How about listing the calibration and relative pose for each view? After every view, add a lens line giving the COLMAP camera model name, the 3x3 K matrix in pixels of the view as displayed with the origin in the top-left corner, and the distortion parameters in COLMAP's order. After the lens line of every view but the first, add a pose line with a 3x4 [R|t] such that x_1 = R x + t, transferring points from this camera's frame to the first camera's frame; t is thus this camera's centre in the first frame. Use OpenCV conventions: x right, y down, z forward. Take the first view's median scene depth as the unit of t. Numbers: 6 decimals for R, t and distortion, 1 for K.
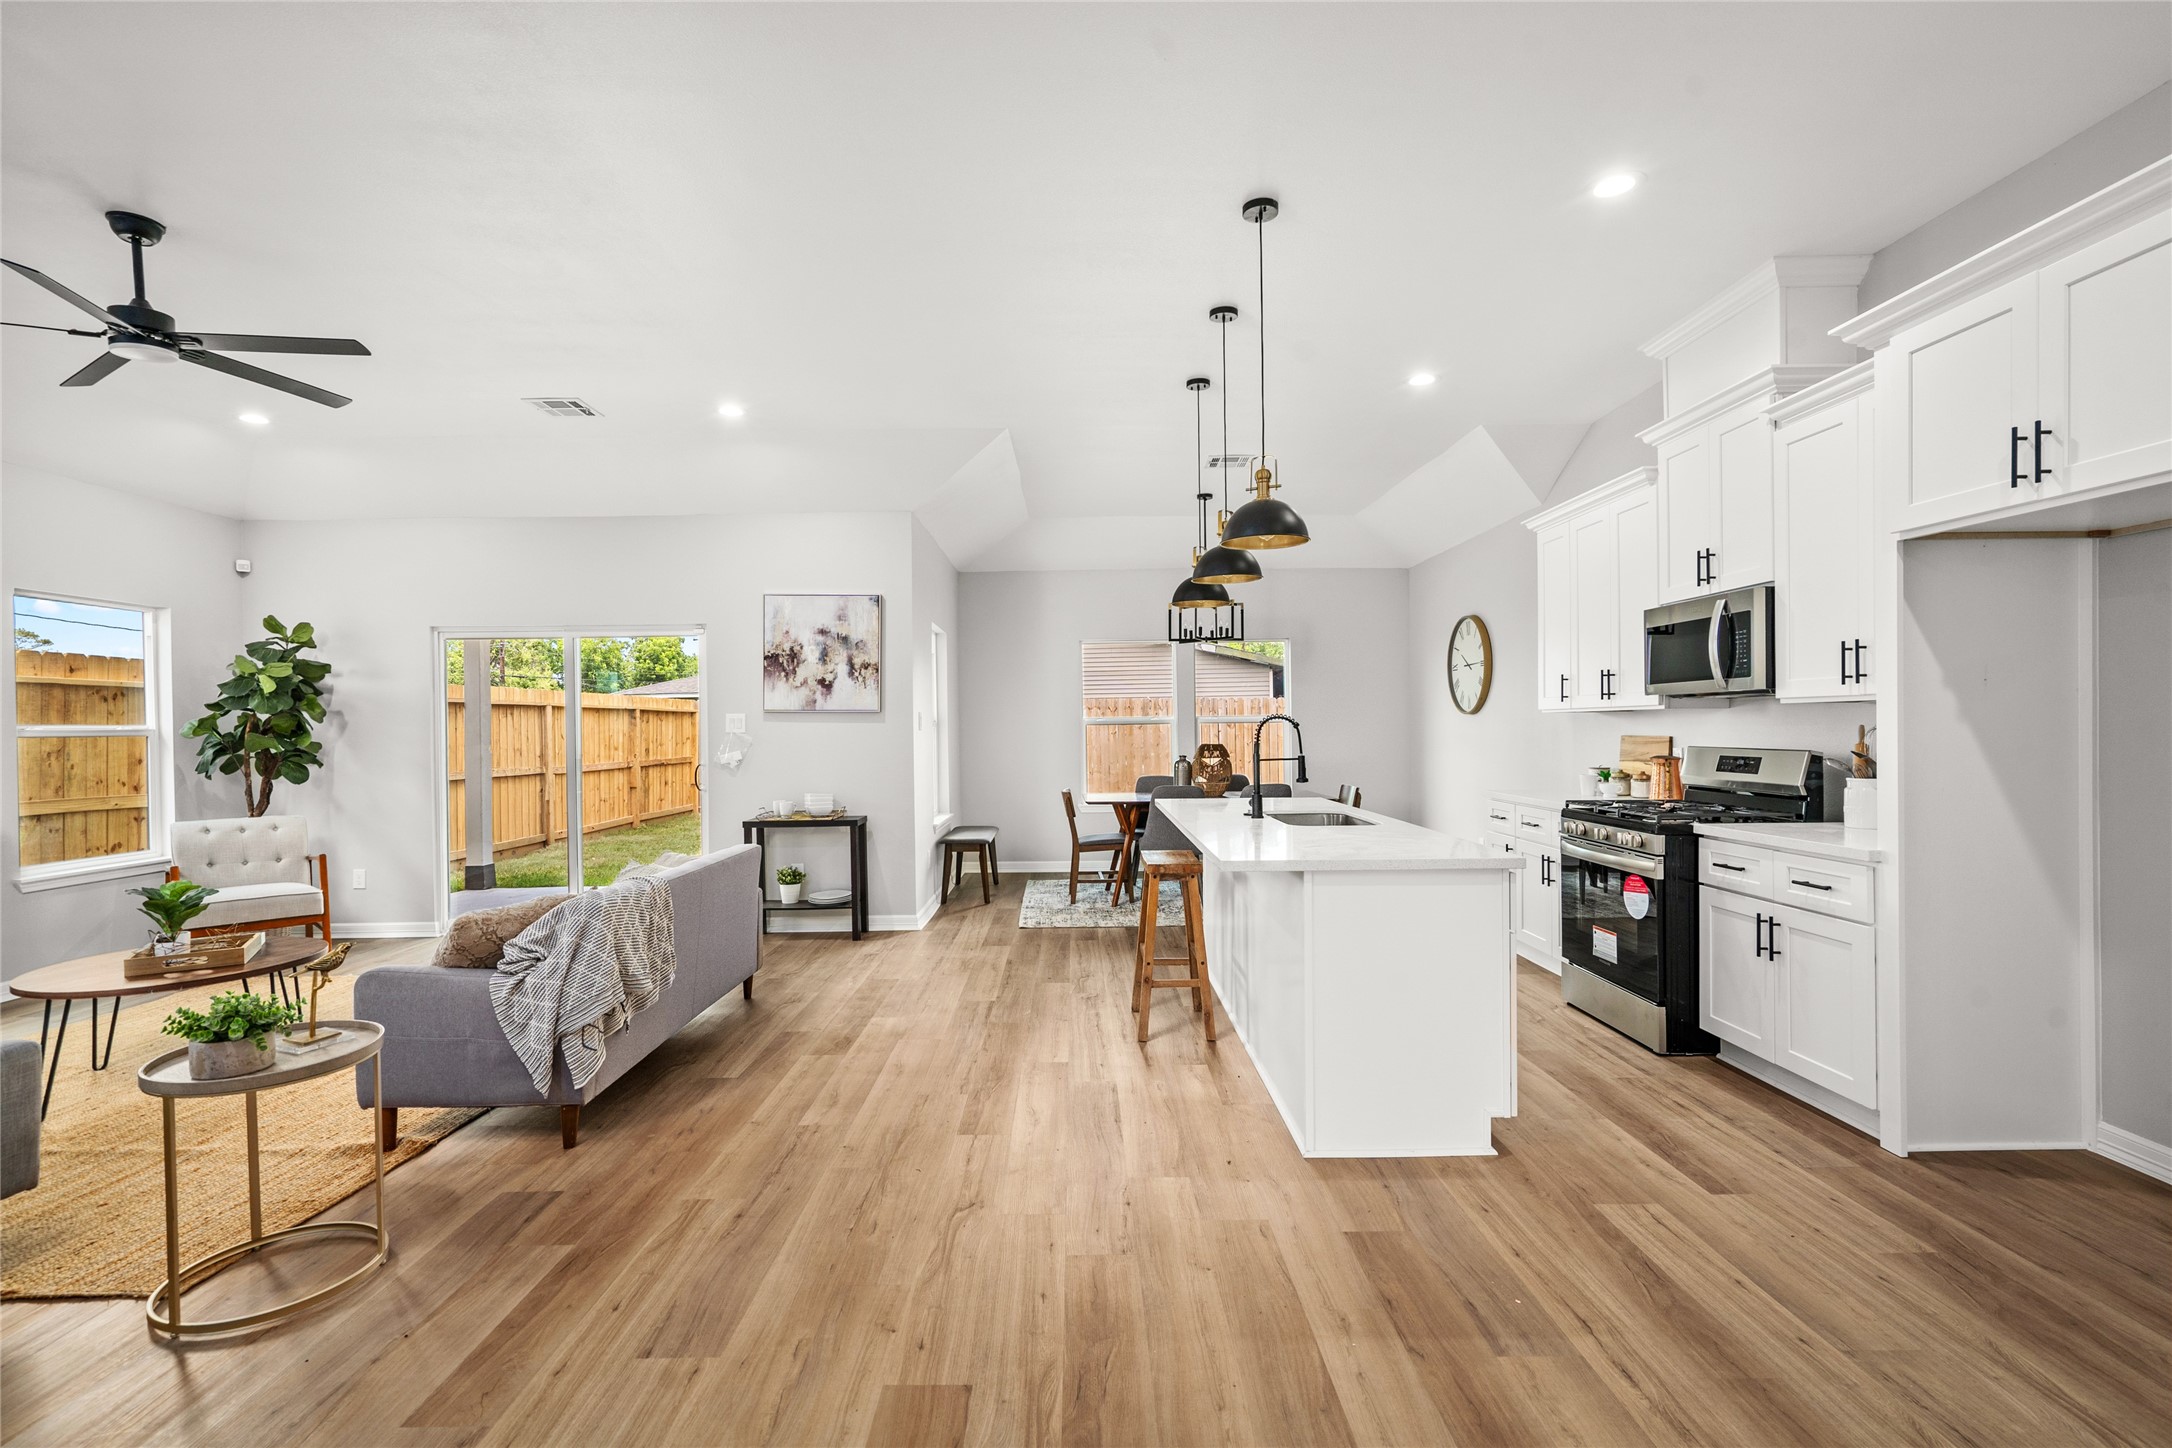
lens RADIAL K [[996.5, 0, 1073.4], [0, 996.5, 729.2], [0, 0, 1]] dist [-0.002270, 0.001779]
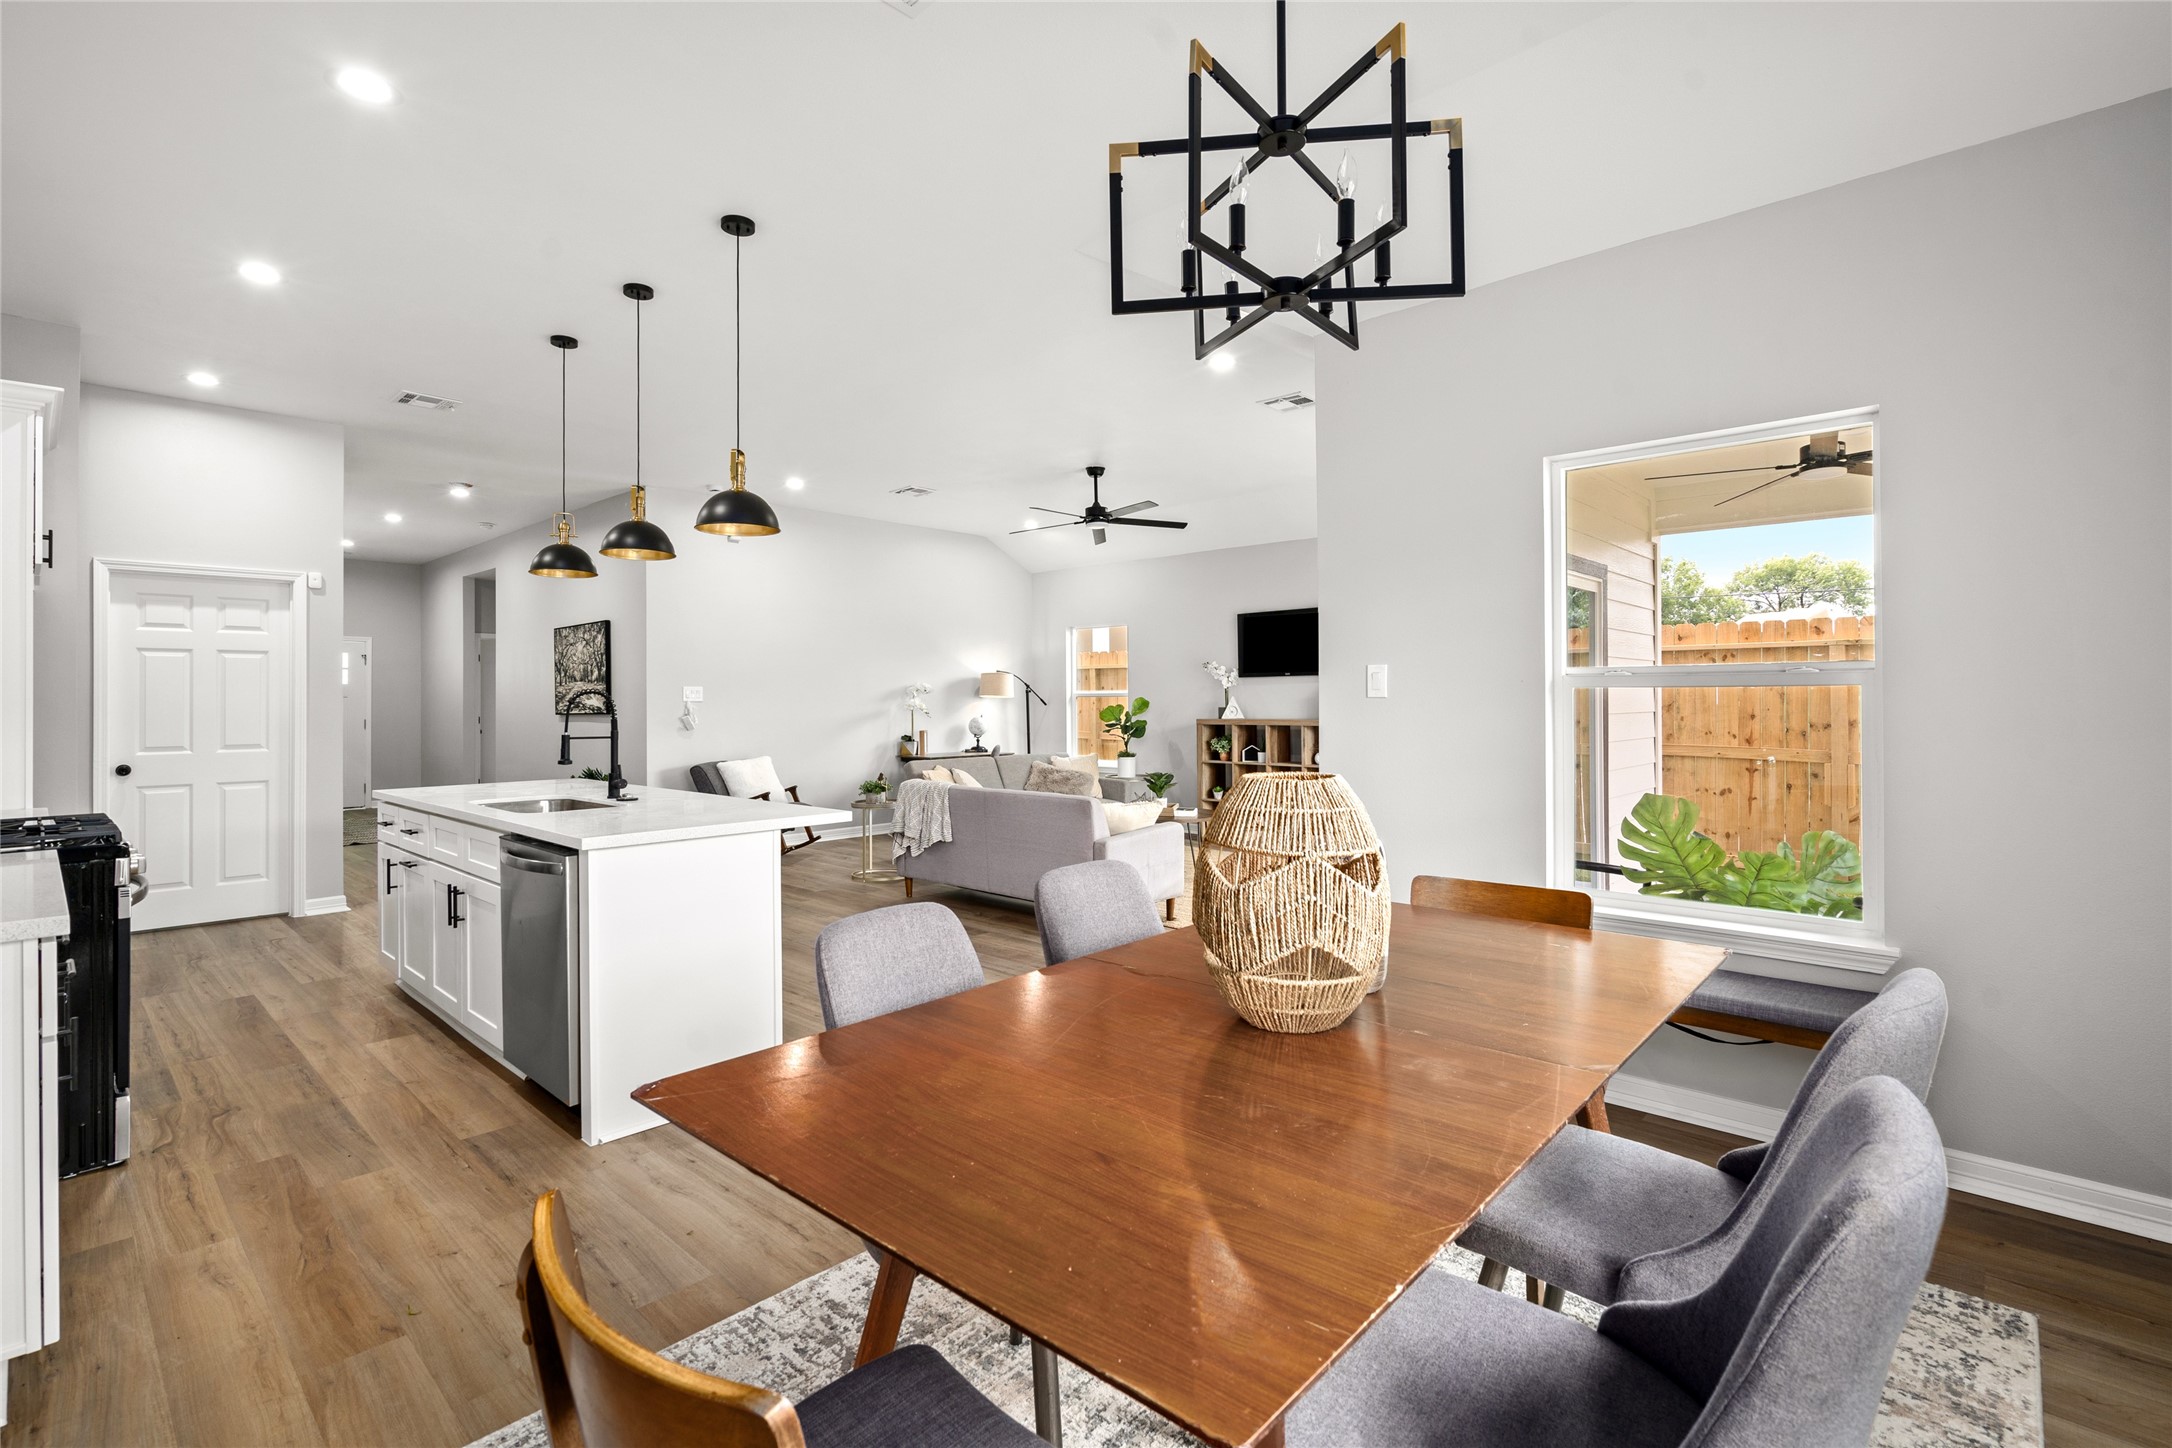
lens RADIAL K [[996.5, 0, 1062.8], [0, 996.5, 693.1], [0, 0, 1]] dist [-0.002270, 0.001779]
pose [[-0.693507, 0.010185, -0.720378, 0.527290], [0.012414, 0.999921, 0.002187, -0.007178], [0.720343, -0.007426, -0.693578, 1.820883]]
